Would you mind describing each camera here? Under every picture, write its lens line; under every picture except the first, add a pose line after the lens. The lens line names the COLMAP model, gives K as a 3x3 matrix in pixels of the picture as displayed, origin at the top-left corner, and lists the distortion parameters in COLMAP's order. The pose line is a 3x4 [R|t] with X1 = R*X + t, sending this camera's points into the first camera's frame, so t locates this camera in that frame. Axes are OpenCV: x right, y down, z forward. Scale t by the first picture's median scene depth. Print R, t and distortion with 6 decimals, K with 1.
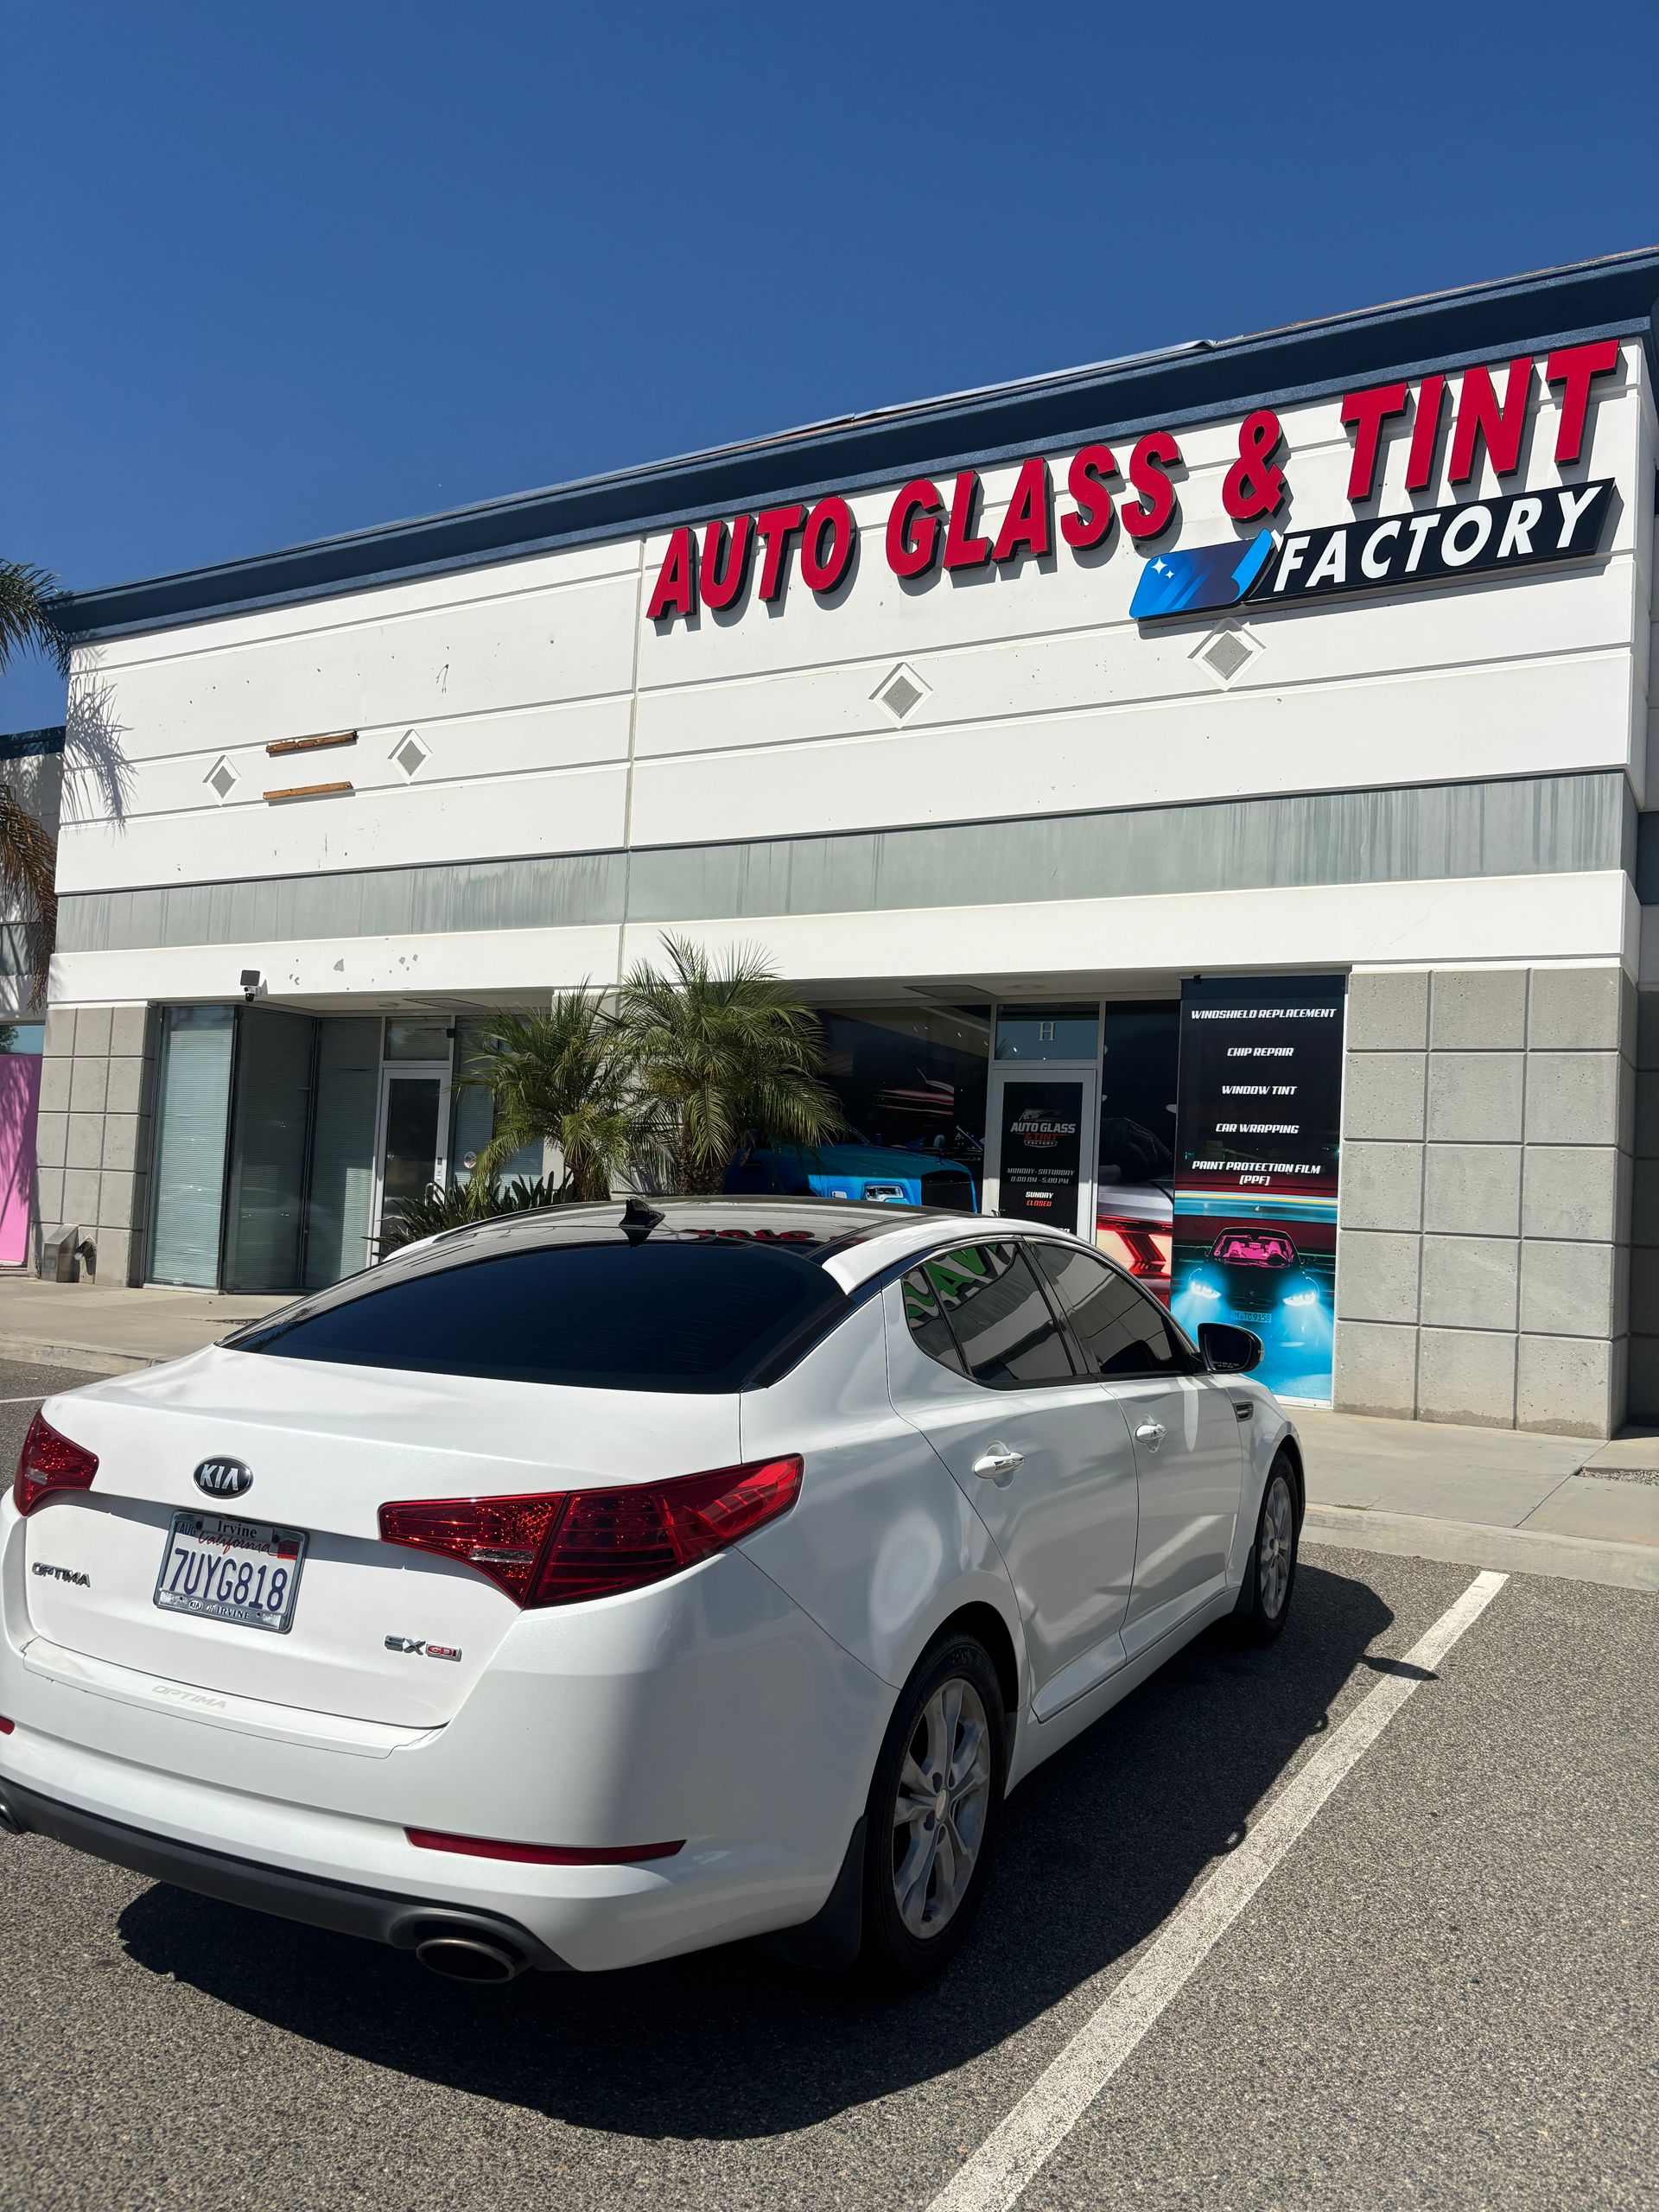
lens RADIAL K [[1601.0, 0, 829.8], [0, 1601.0, 1111.6], [0, 0, 1]] dist [0.033598, -0.004199]
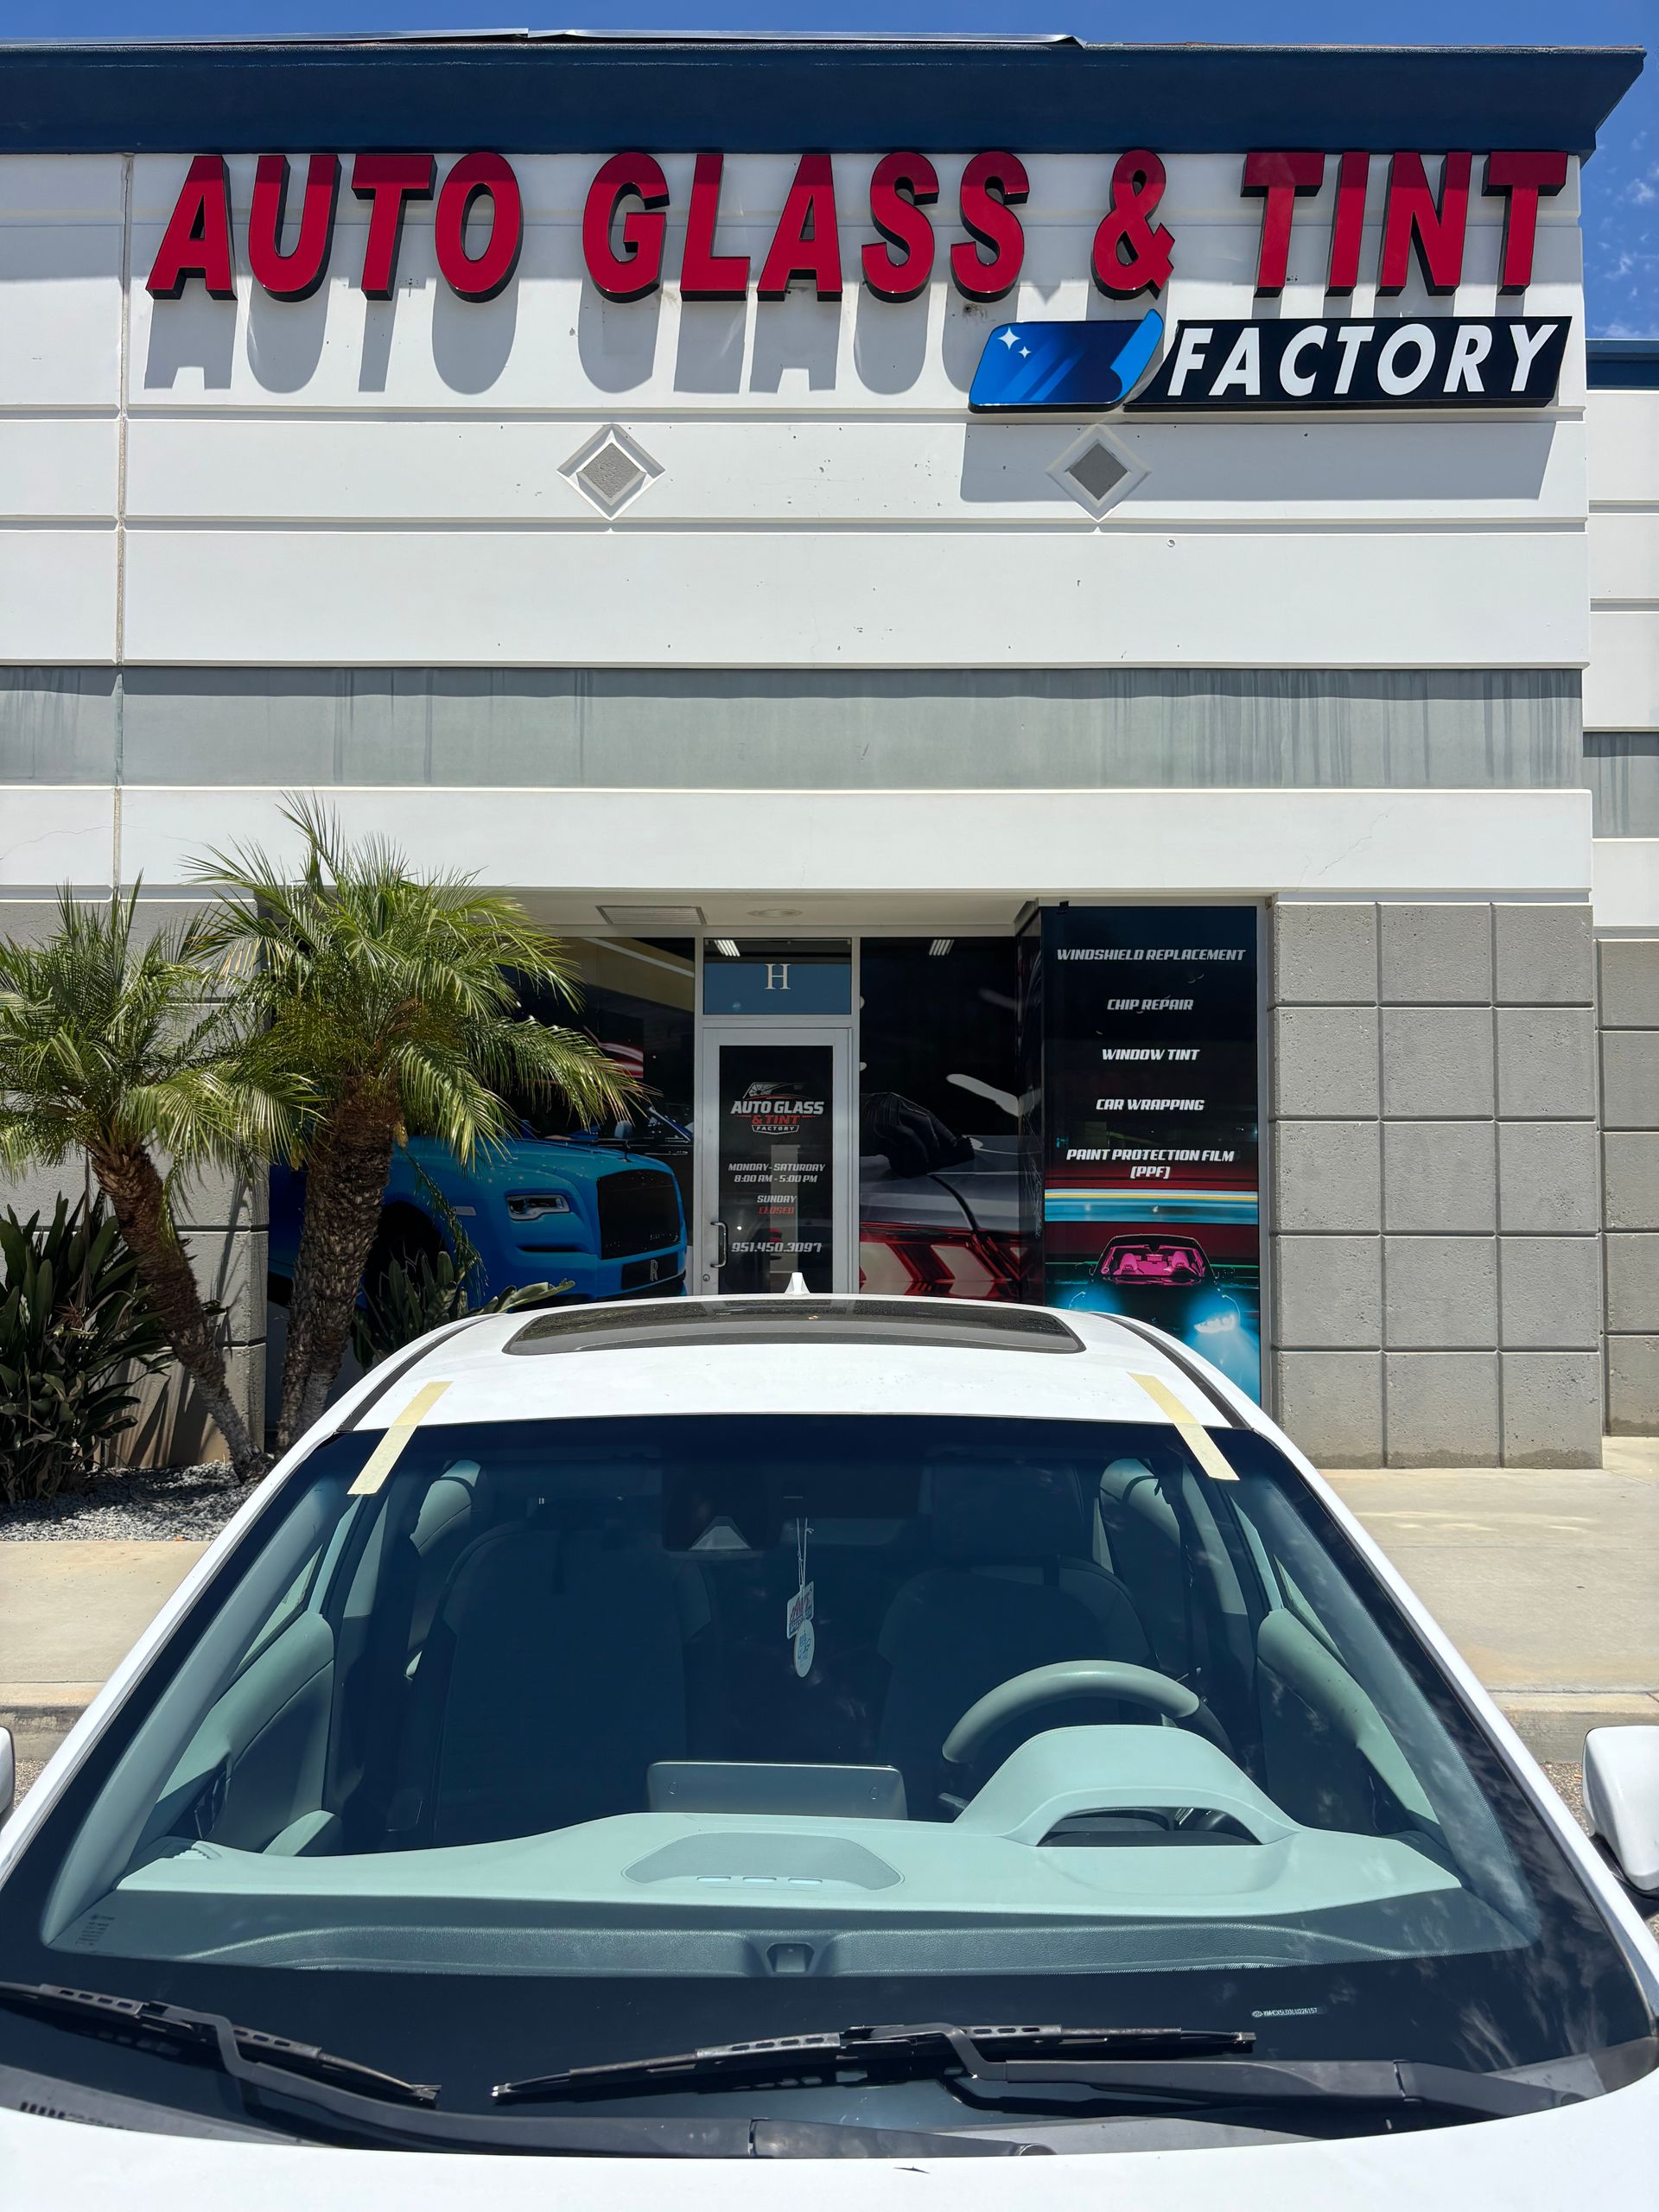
lens RADIAL K [[1574.9, 0, 829.5], [0, 1574.9, 1106.0], [0, 0, 1]] dist [0.069049, -0.069172]
pose [[0.873592, -0.020036, 0.486246, -0.232089], [0.011948, 0.999734, 0.019729, -0.005498], [-0.486512, -0.011425, 0.873599, 0.414728]]
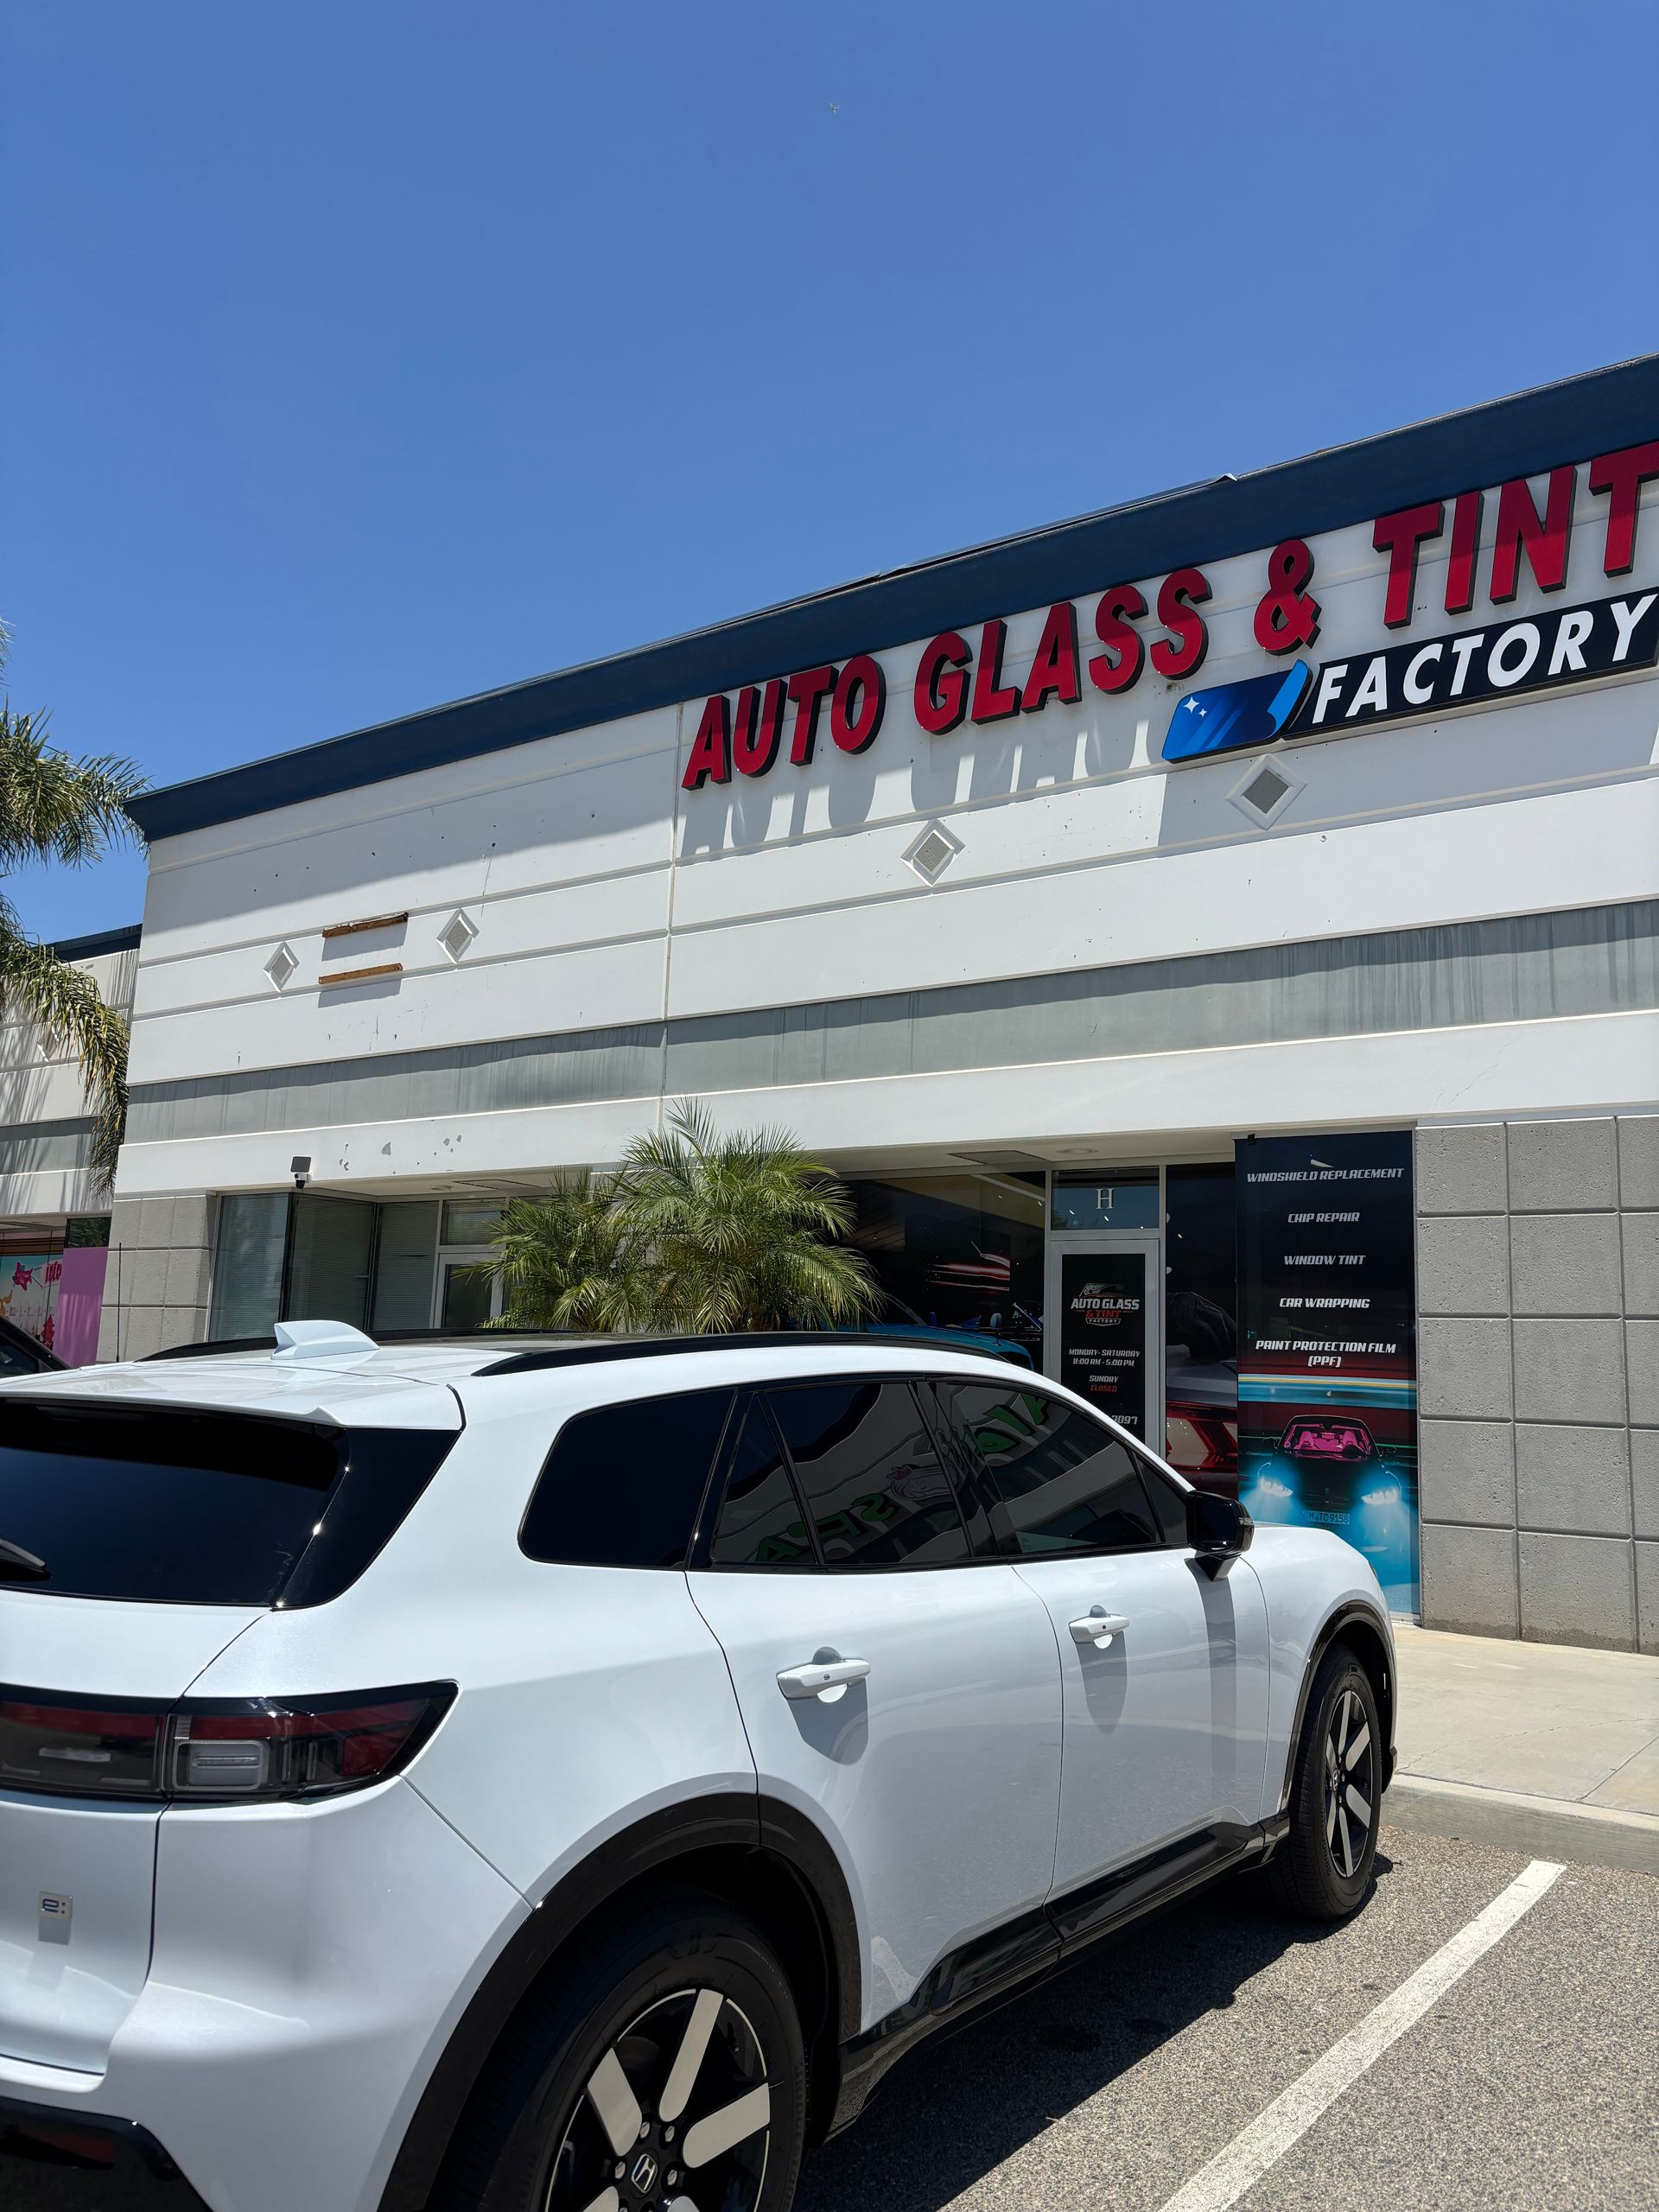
lens RADIAL K [[1607.2, 0, 865.8], [0, 1607.2, 1115.4], [0, 0, 1]] dist [0.041918, -0.044098]
pose [[0.996483, -0.029002, -0.078620, 0.084207], [0.020806, 0.994449, -0.103142, -0.006072], [0.081175, 0.101143, 0.991555, 0.073536]]
